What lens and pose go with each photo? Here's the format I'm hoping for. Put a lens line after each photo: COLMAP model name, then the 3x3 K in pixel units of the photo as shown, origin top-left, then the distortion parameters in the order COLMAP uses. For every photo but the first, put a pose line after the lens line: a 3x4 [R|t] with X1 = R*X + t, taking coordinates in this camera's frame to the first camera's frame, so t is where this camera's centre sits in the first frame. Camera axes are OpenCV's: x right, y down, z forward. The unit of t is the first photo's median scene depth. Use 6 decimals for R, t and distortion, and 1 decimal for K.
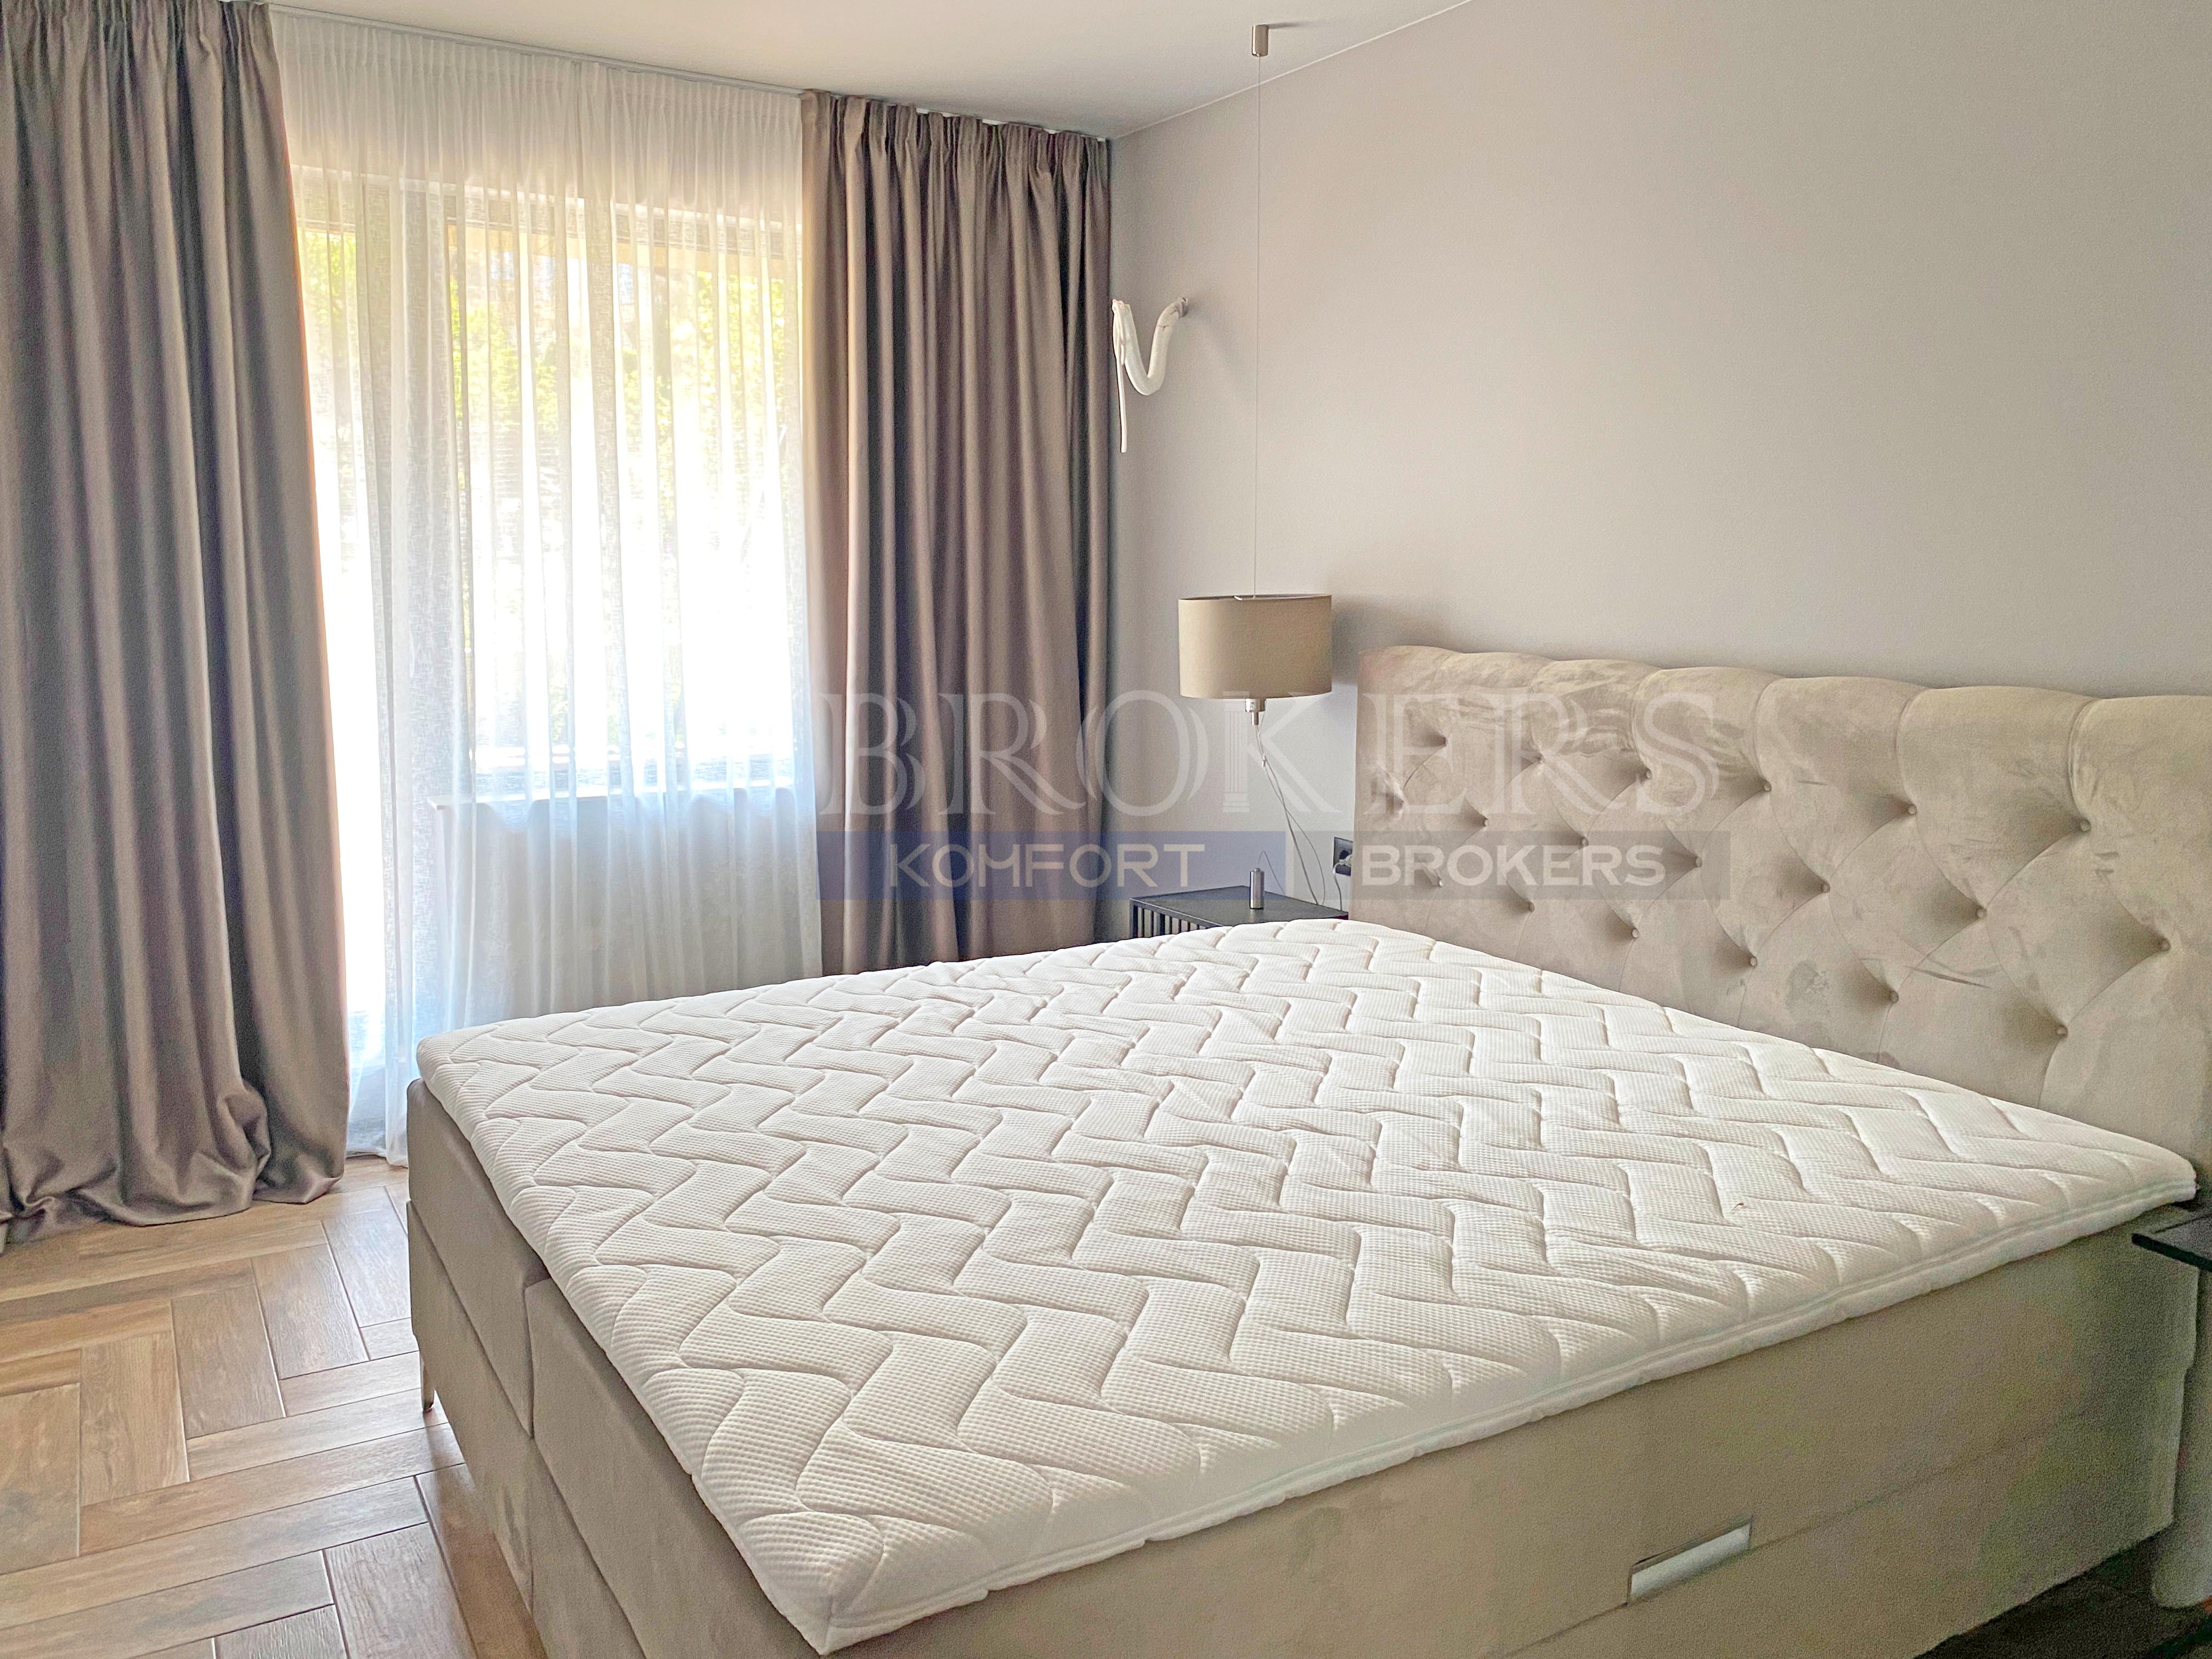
lens RADIAL K [[1727.4, 0, 1106.0], [0, 1727.4, 829.5], [0, 0, 1]] dist [-0.006614, 0.000896]
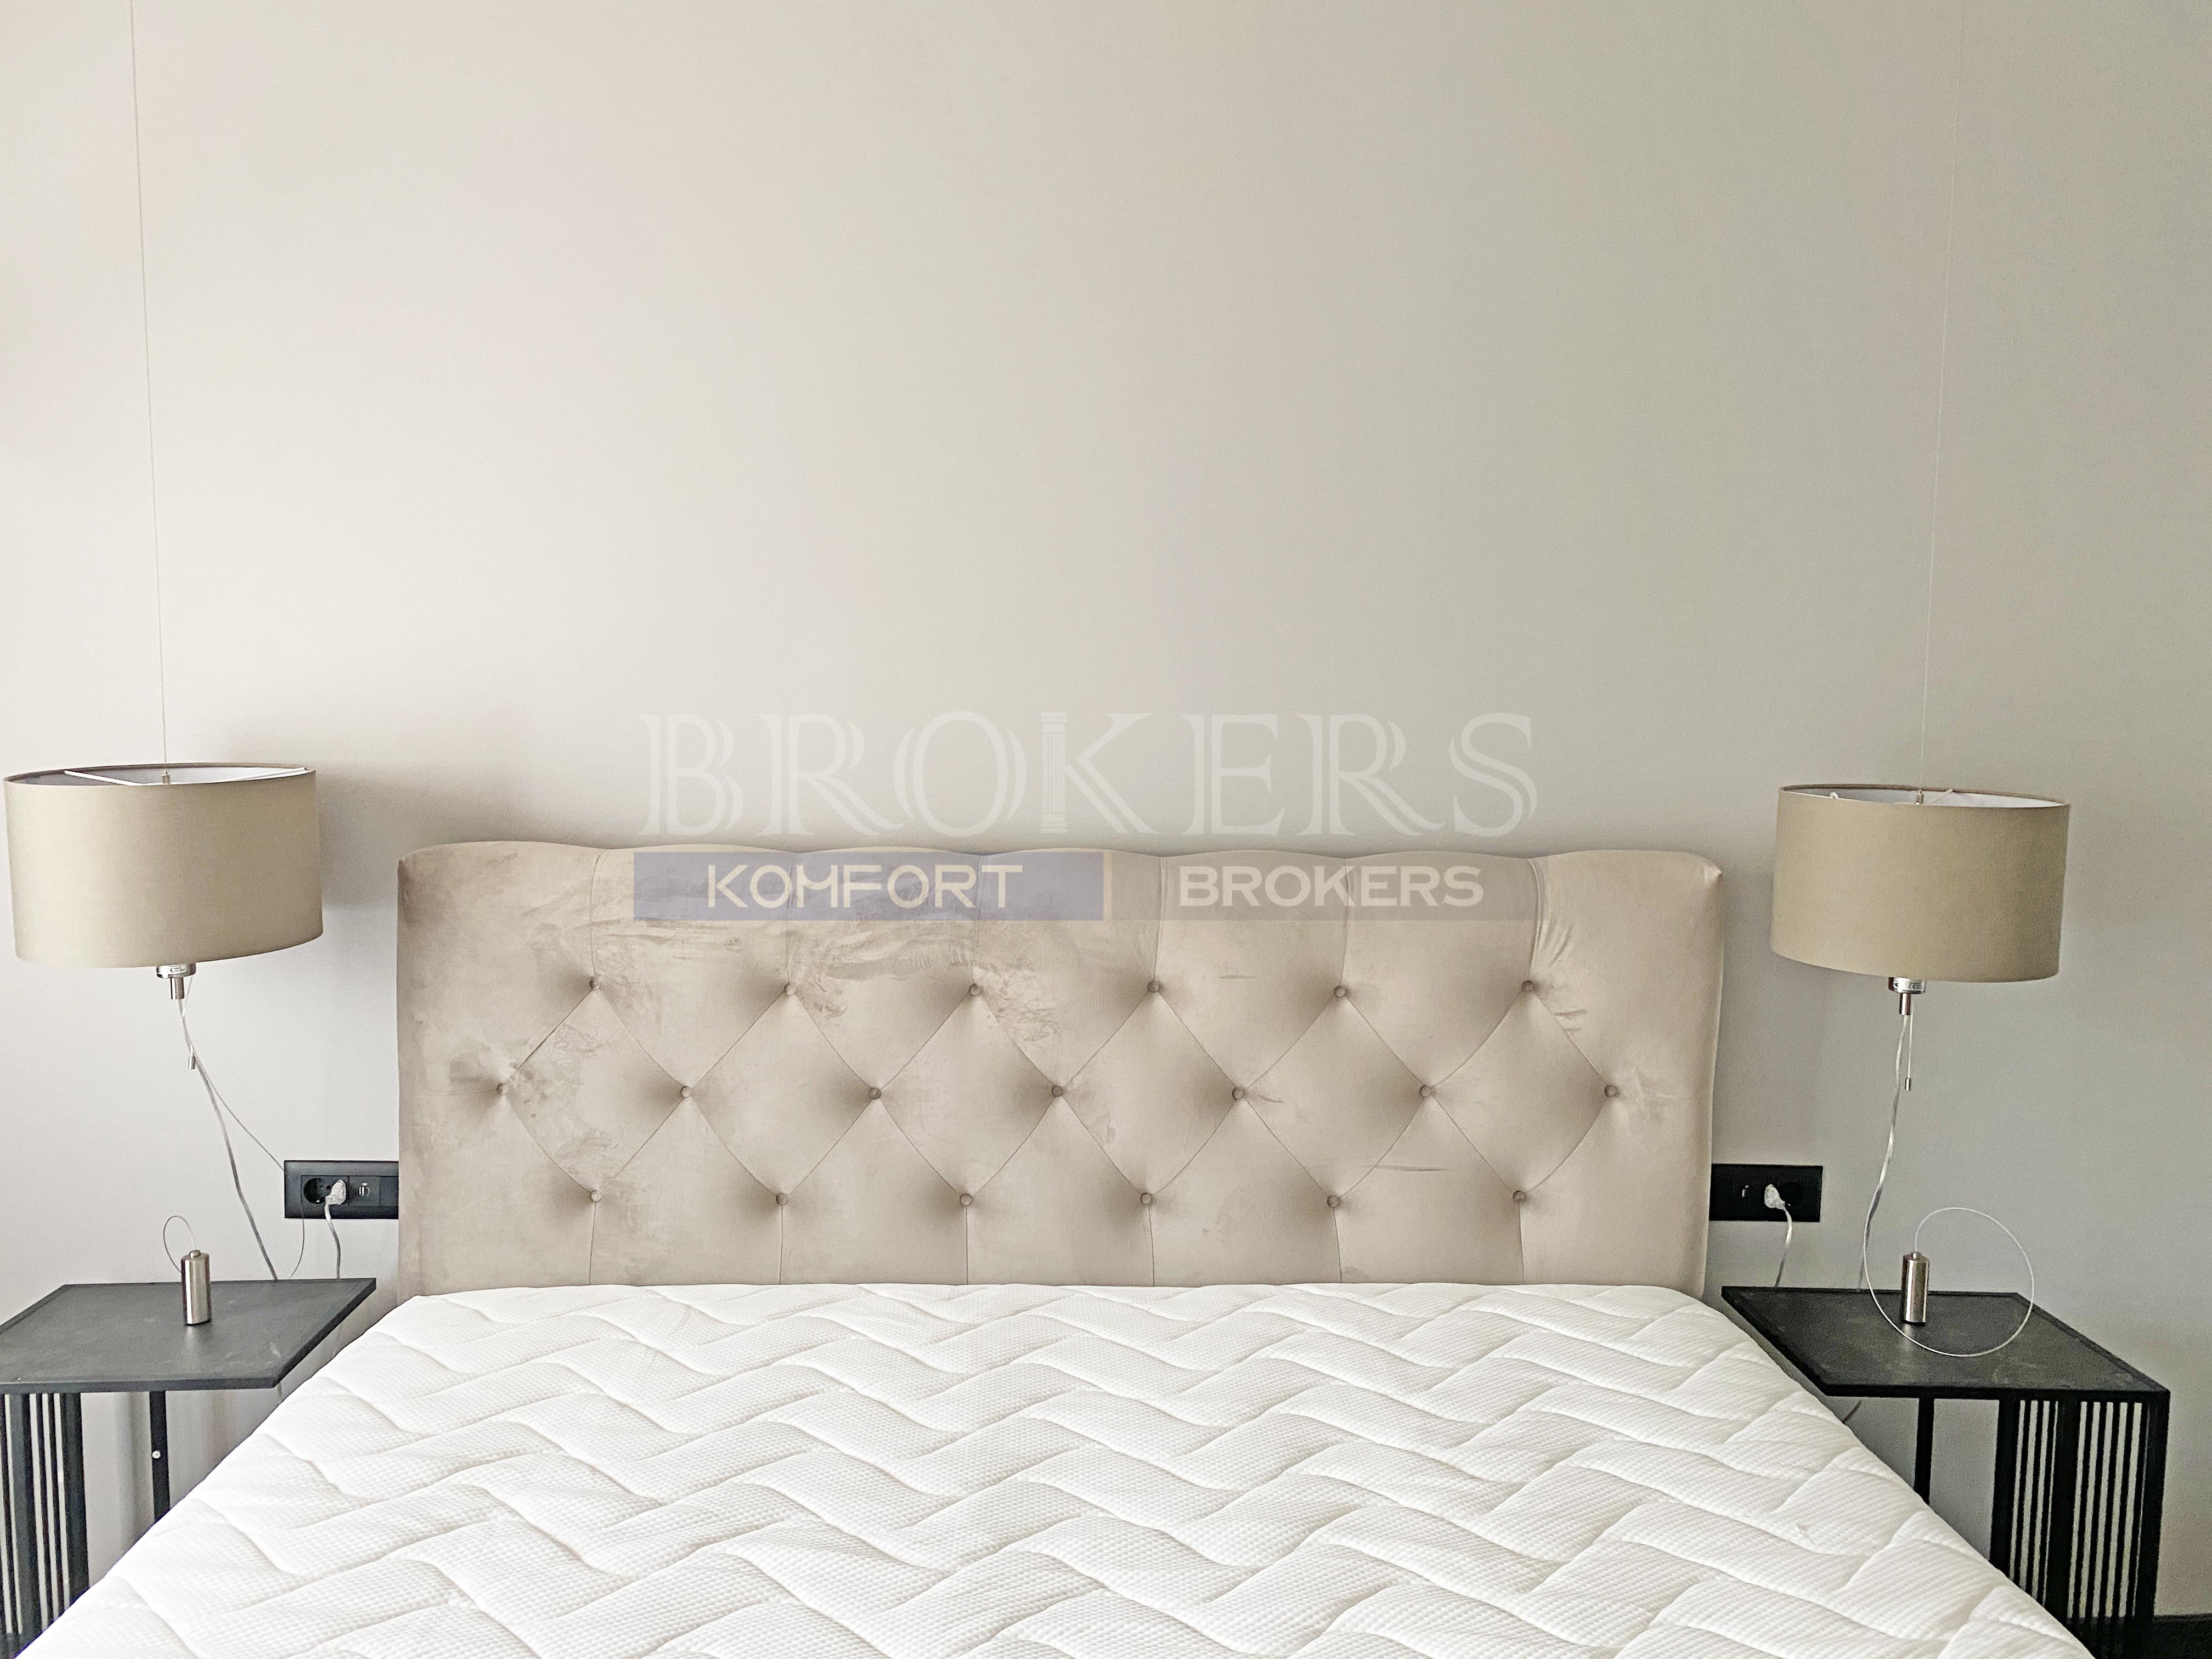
lens RADIAL K [[1727.4, 0, 1106.0], [0, 1727.4, 829.5], [0, 0, 1]] dist [-0.006614, 0.000896]
pose [[0.508034, -0.078466, 0.857756, -0.272606], [0.133997, 0.990917, 0.011283, -0.093070], [-0.850851, 0.109205, 0.513933, 0.500077]]
